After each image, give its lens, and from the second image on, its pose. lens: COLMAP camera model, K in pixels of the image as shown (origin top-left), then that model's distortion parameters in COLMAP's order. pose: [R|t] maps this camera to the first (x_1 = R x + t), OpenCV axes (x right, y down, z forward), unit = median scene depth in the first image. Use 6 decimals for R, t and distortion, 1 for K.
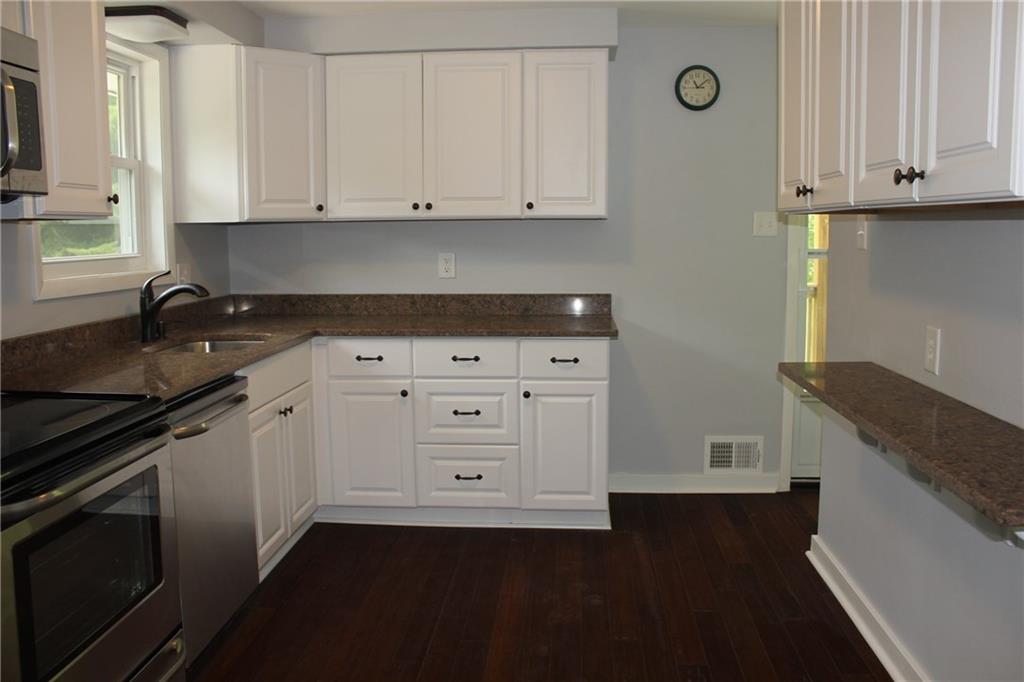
lens RADIAL K [[855.3, 0, 510.8], [0, 855.3, 336.3], [0, 0, 1]] dist [-0.157611, 0.120985]
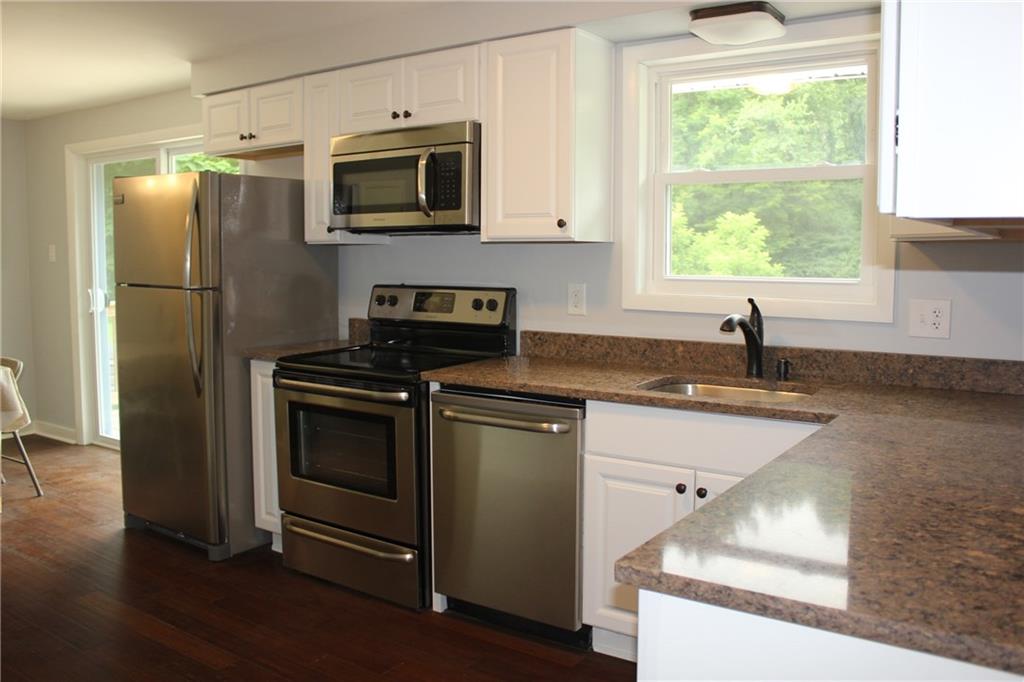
lens RADIAL K [[855.3, 0, 530.1], [0, 855.3, 328.5], [0, 0, 1]] dist [-0.157611, 0.120985]
pose [[-0.496348, 0.078277, -0.864587, 0.397138], [-0.109369, 0.982353, 0.151727, -0.135153], [0.861207, 0.169868, -0.479028, 1.066272]]
